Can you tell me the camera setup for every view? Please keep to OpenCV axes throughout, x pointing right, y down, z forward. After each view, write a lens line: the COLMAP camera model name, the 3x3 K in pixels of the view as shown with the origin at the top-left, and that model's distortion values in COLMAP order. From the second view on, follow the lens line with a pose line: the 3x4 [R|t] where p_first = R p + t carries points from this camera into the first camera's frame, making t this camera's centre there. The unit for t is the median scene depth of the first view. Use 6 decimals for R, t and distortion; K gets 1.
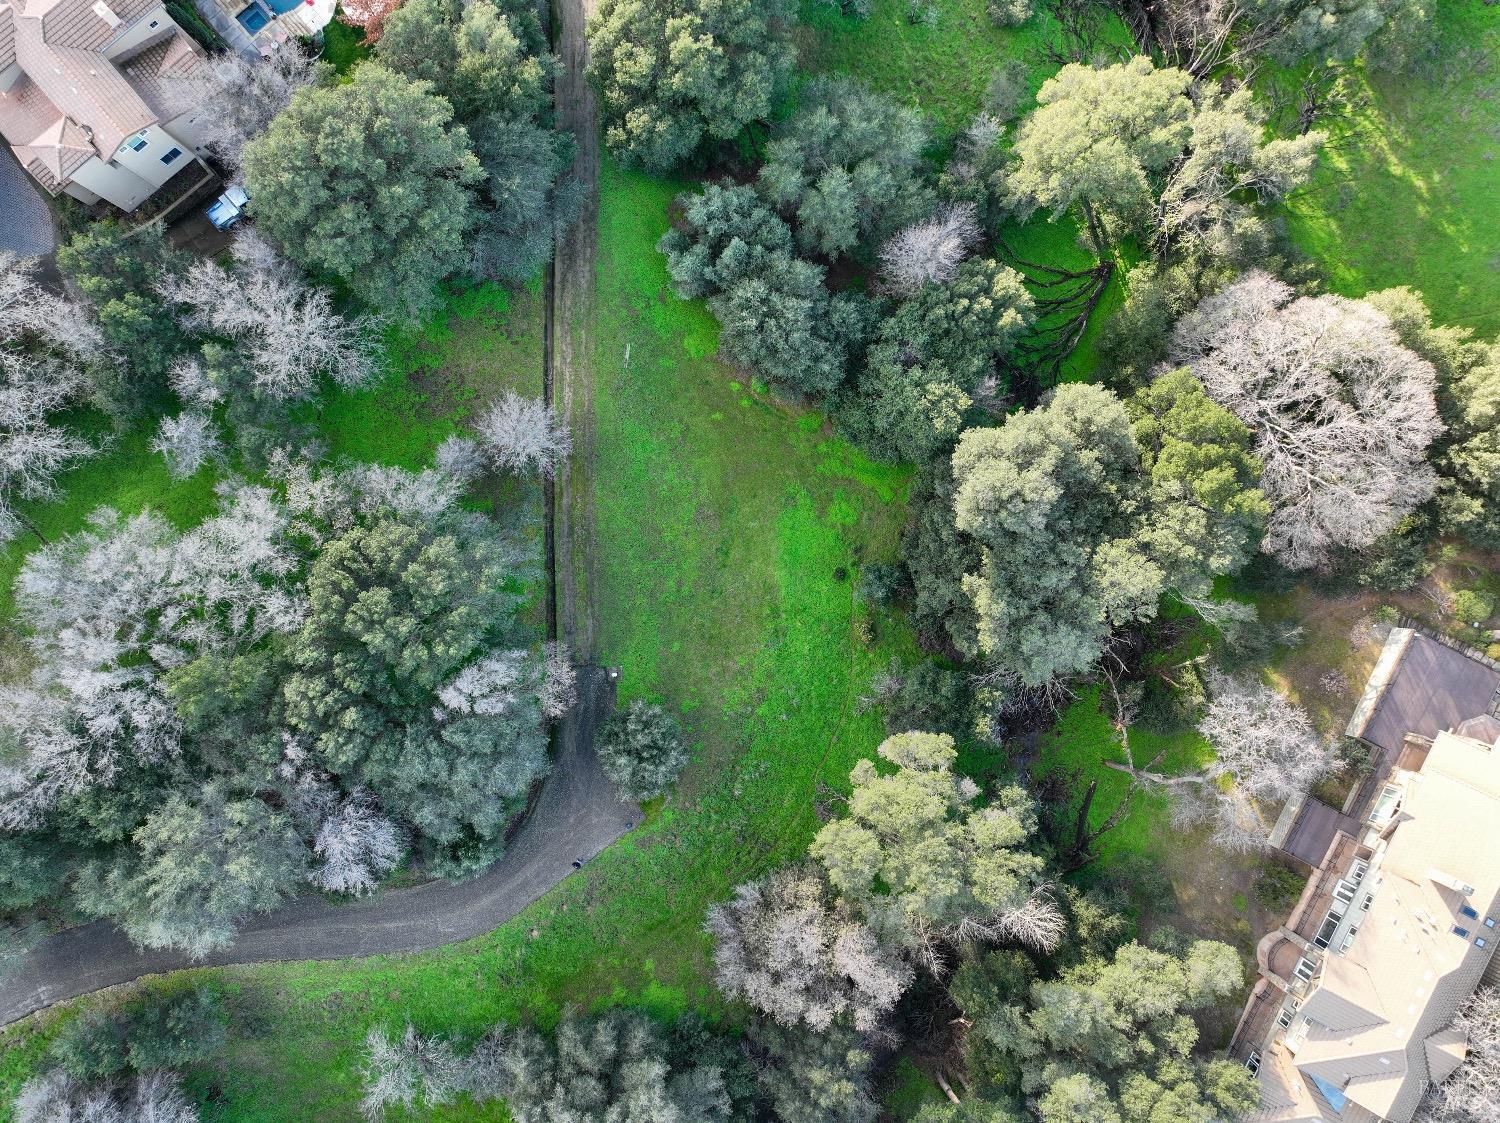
lens RADIAL K [[1057.7, 0, 748.6], [0, 1057.7, 563.5], [0, 0, 1]] dist [-0.002597, 0.017545]
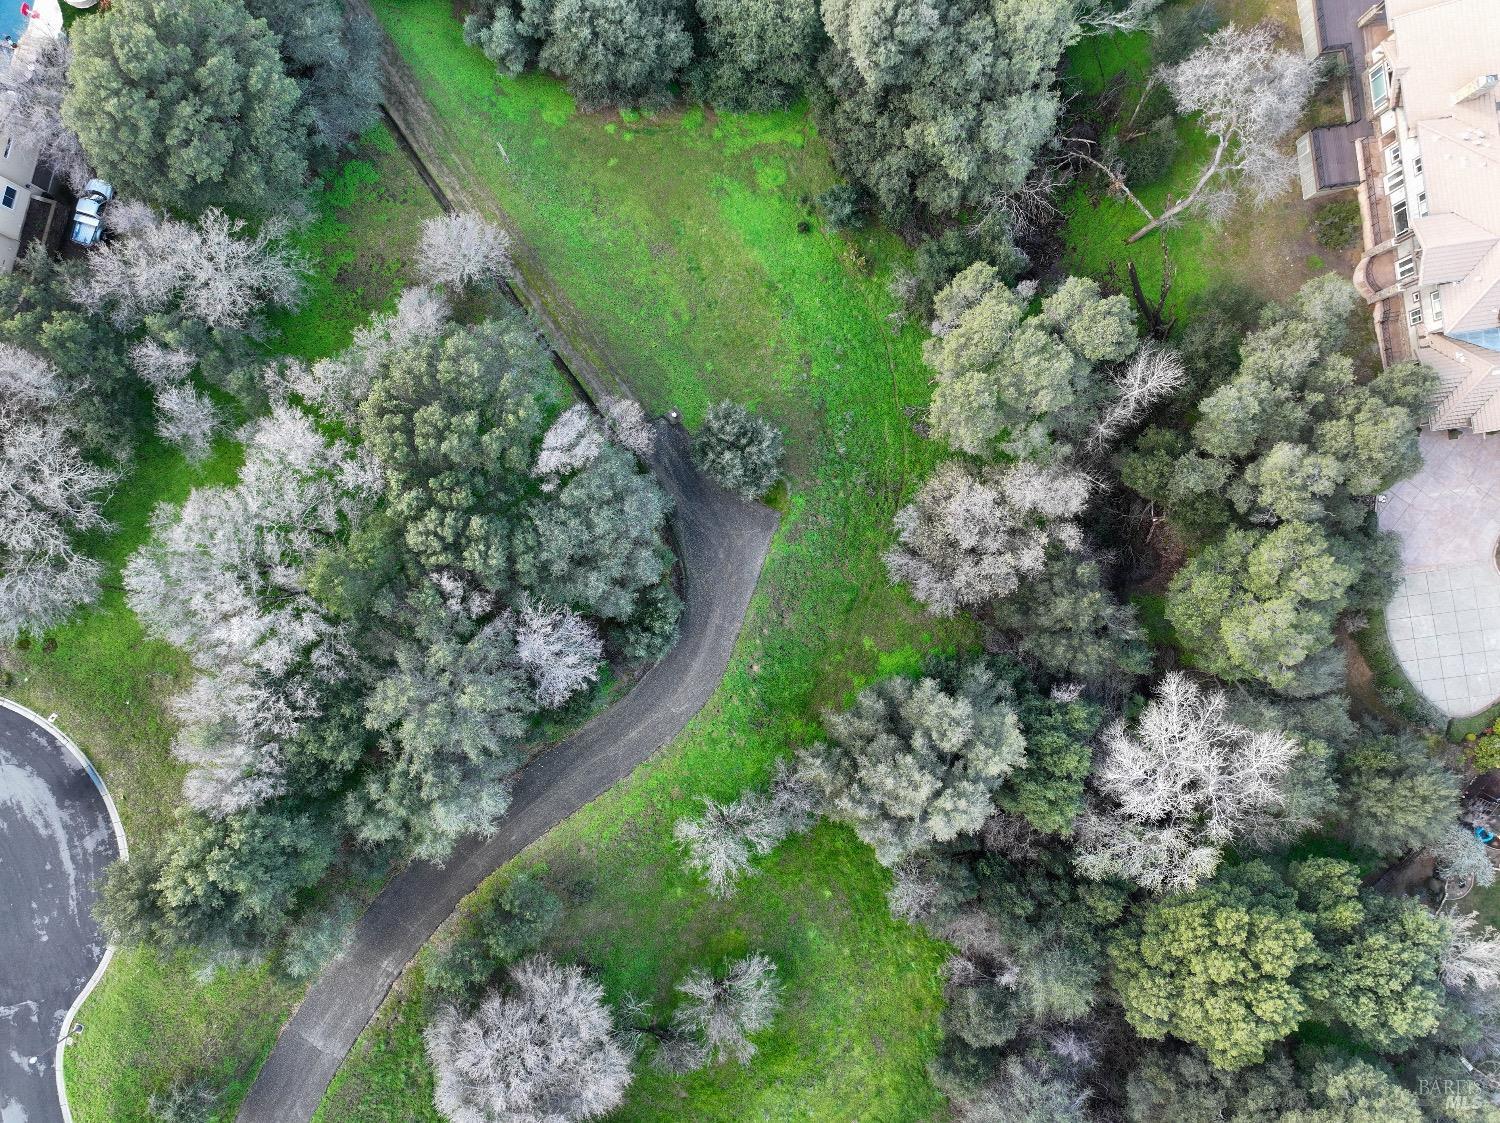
lens RADIAL K [[1057.7, 0, 752.7], [0, 1057.7, 564.7], [0, 0, 1]] dist [-0.002597, 0.017545]
pose [[0.821930, -0.569584, -0.002088, -0.154014], [0.569571, 0.821872, 0.010767, 0.270787], [-0.004417, -0.010039, 0.999940, -0.008114]]
